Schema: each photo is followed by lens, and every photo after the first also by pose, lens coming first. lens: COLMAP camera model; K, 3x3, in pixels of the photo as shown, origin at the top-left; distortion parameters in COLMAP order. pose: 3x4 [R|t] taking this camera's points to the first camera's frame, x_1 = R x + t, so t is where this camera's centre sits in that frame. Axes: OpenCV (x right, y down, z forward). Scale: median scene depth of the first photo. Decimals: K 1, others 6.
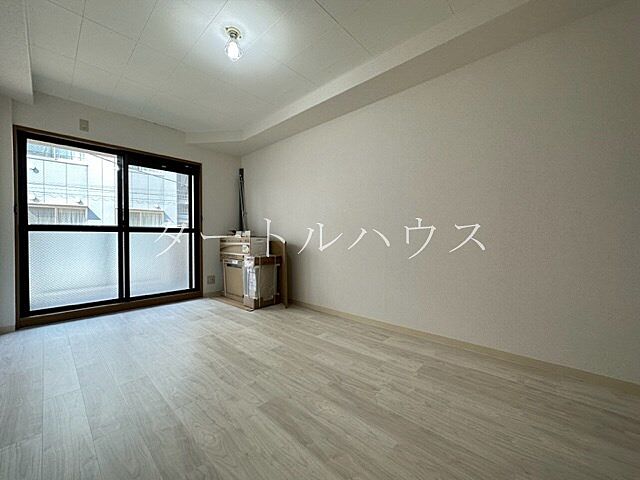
lens RADIAL K [[255.1, 0, 320.0], [0, 255.1, 240.0], [0, 0, 1]] dist [0.002066, 0.000147]
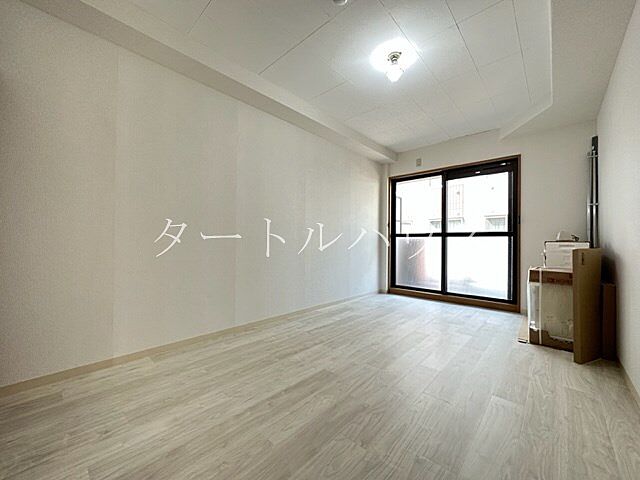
lens RADIAL K [[256.9, 0, 320.0], [0, 256.9, 240.0], [0, 0, 1]] dist [-0.002999, -0.000178]
pose [[0.004634, -0.004319, -0.999980, 0.484357], [-0.021241, 0.999765, -0.004416, 0.001692], [0.999764, 0.021261, 0.004541, 0.433032]]
